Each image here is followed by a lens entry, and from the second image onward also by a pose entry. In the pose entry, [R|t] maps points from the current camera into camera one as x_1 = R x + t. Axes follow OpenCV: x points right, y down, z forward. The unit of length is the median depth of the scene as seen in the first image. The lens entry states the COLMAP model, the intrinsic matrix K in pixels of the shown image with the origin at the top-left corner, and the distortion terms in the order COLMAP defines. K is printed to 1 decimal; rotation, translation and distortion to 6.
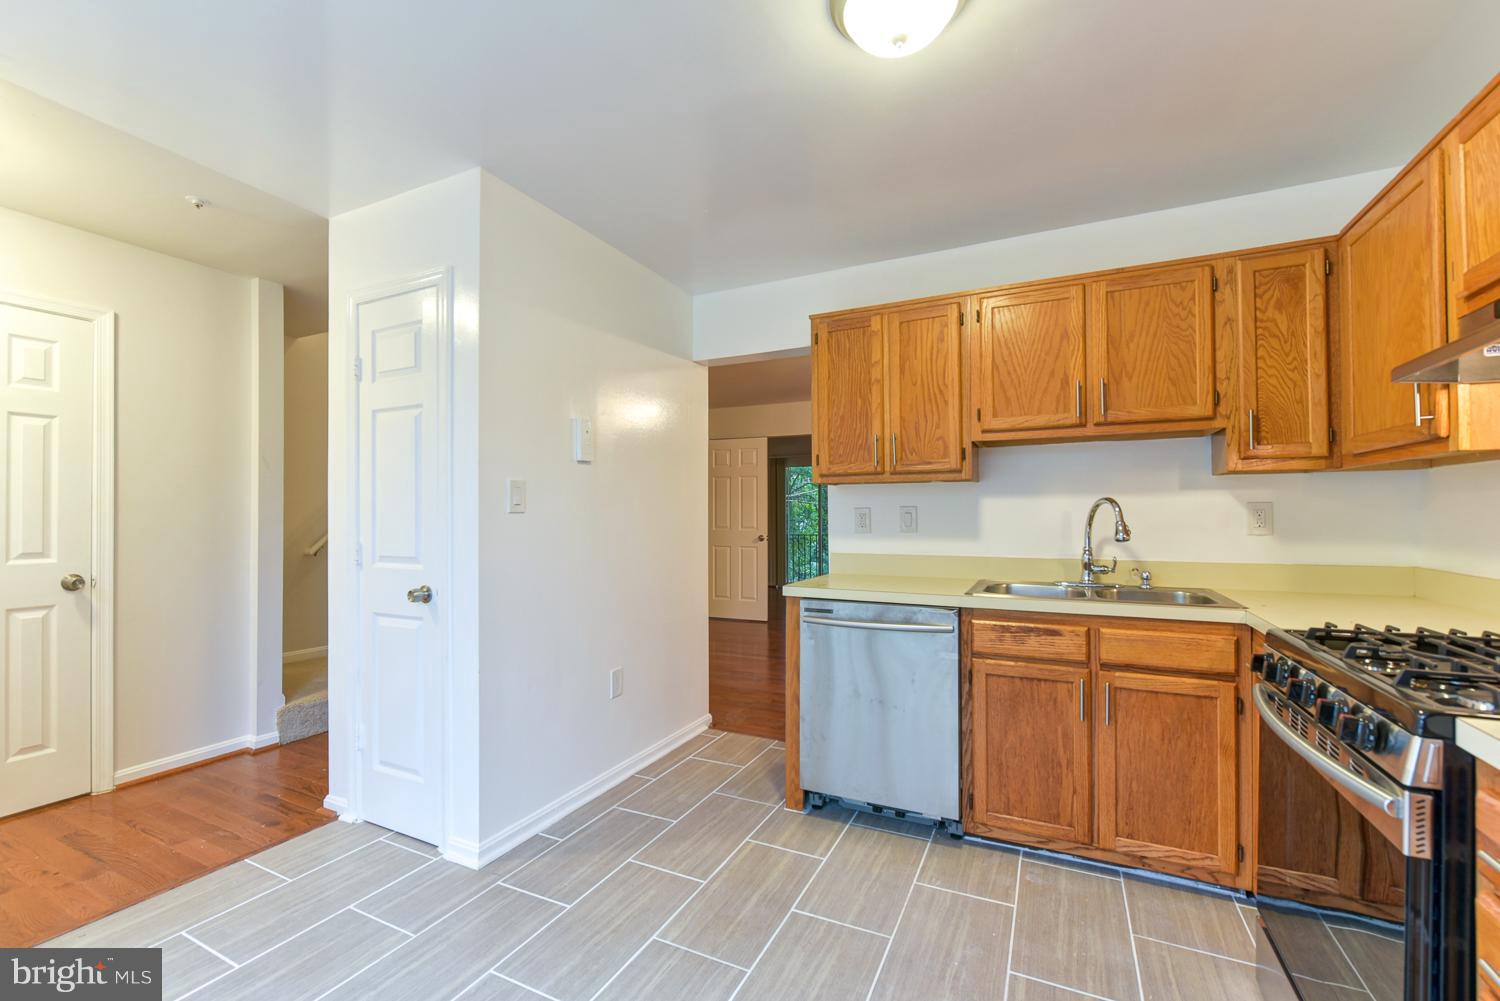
lens RADIAL K [[642.8, 0, 750.0], [0, 642.8, 510.5], [0, 0, 1]] dist [-0.000672, 0.000093]
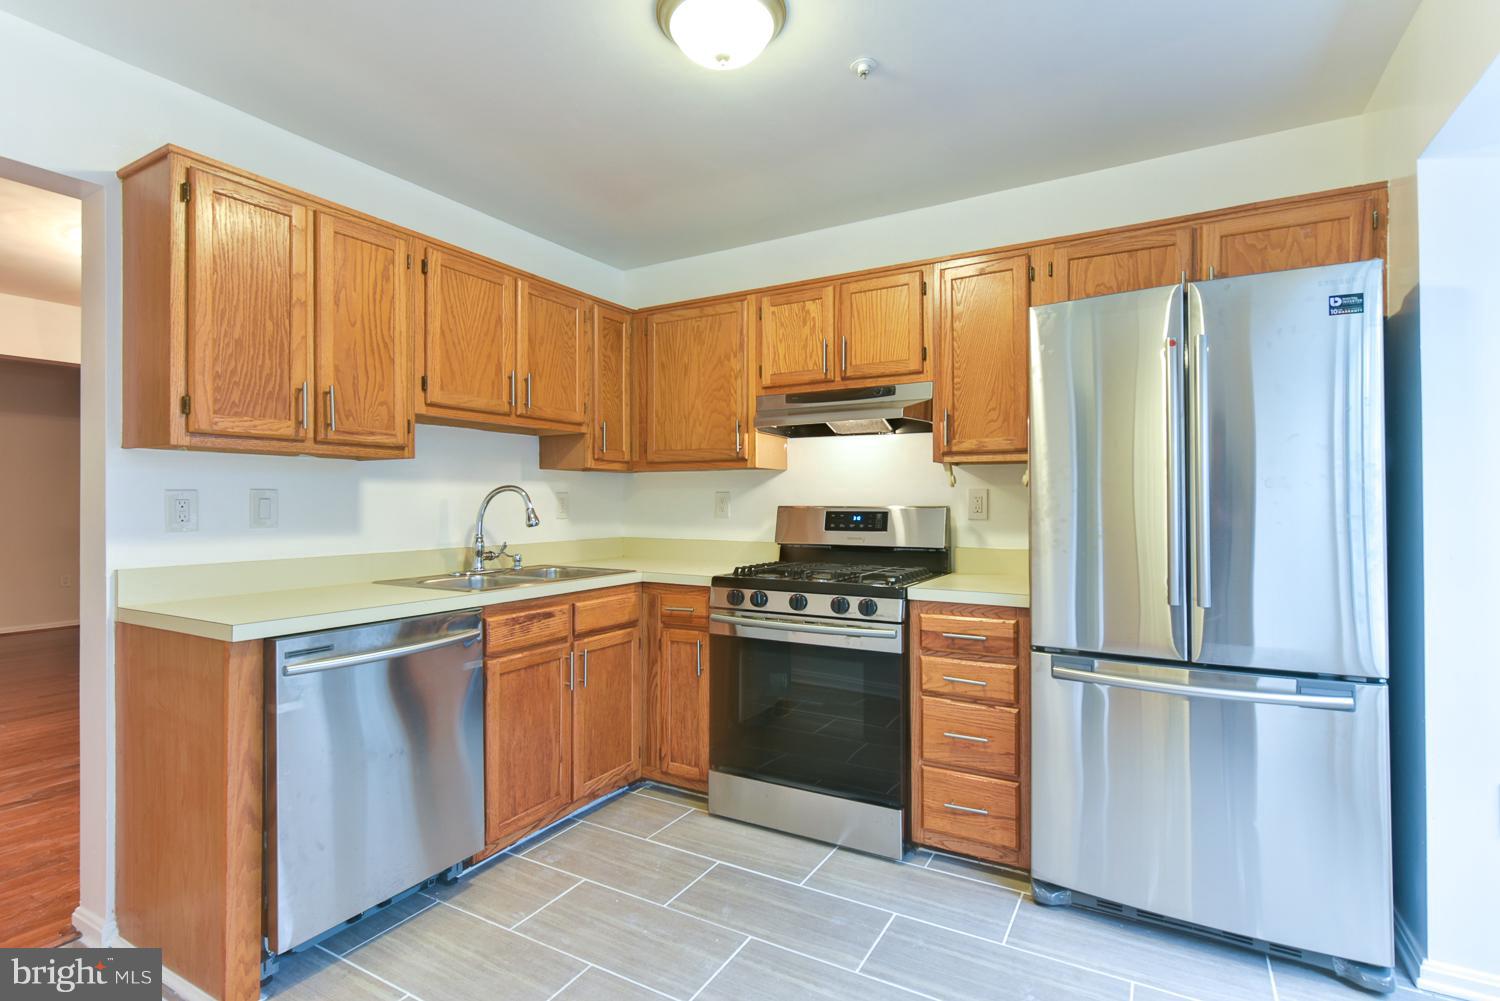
lens RADIAL K [[711.0, 0, 756.0], [0, 711.0, 499.0], [0, 0, 1]] dist [0.002148, -0.000991]
pose [[0.064399, 0.009432, 0.997880, -0.621771], [-0.003752, 0.999951, -0.009210, 0.012056], [-0.997917, -0.003151, 0.064431, 0.567216]]
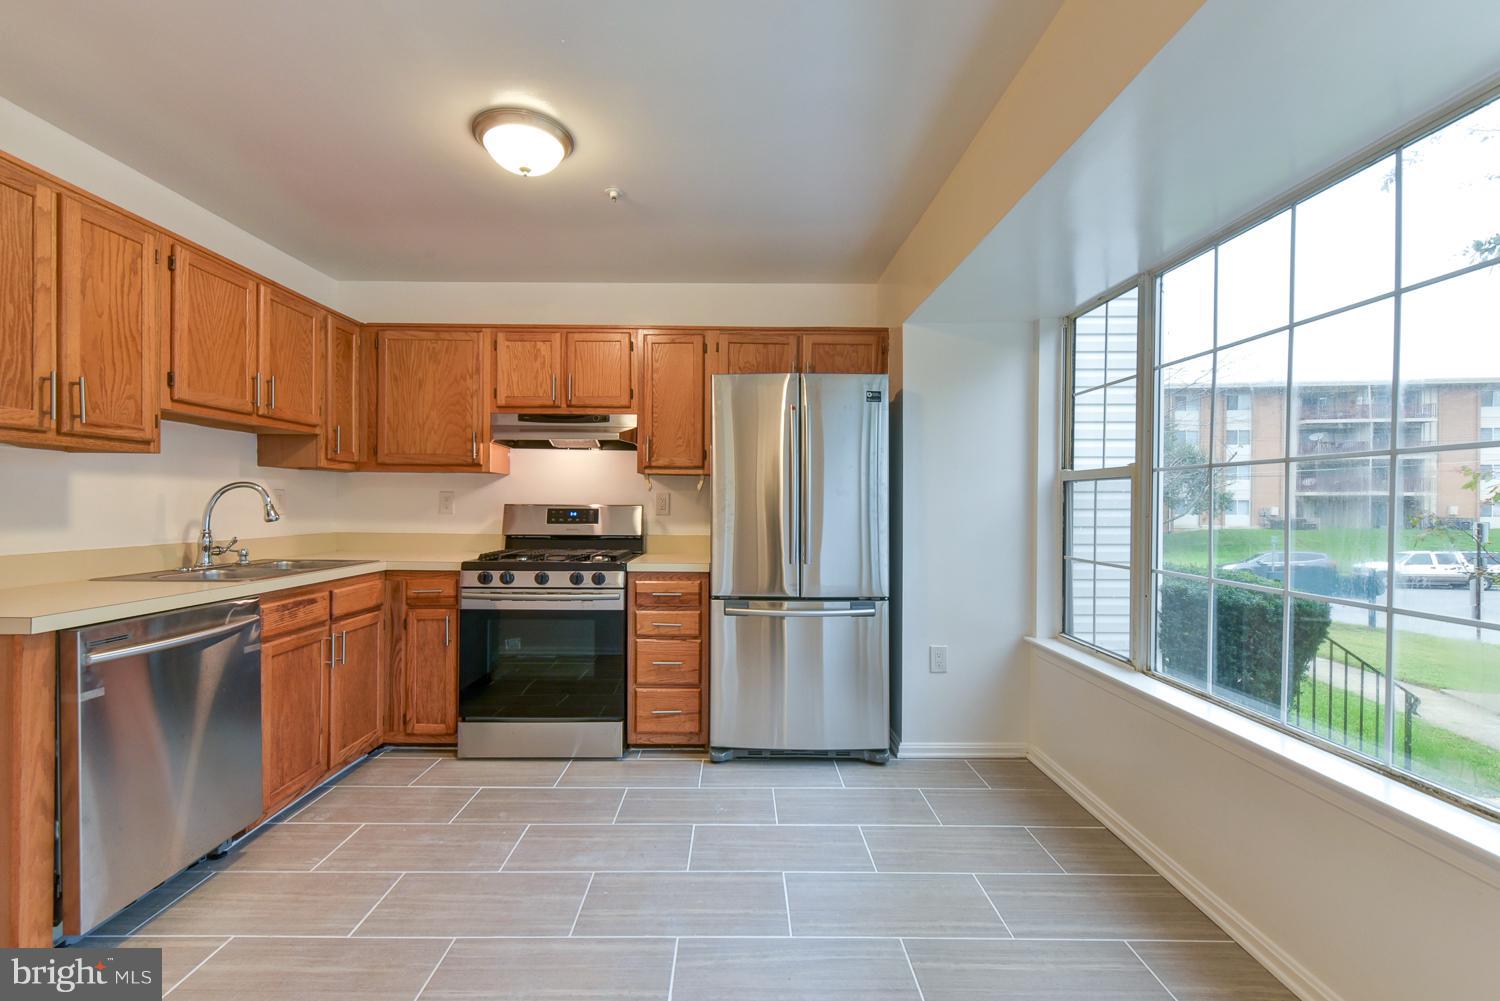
lens RADIAL K [[628.9, 0, 743.9], [0, 628.9, 505.6], [0, 0, 1]] dist [0.000036, -0.000550]
pose [[-0.448943, -0.000473, 0.893560, -0.828547], [-0.009286, 0.999948, -0.004136, 0.017376], [-0.893512, -0.010155, -0.448924, 0.781766]]
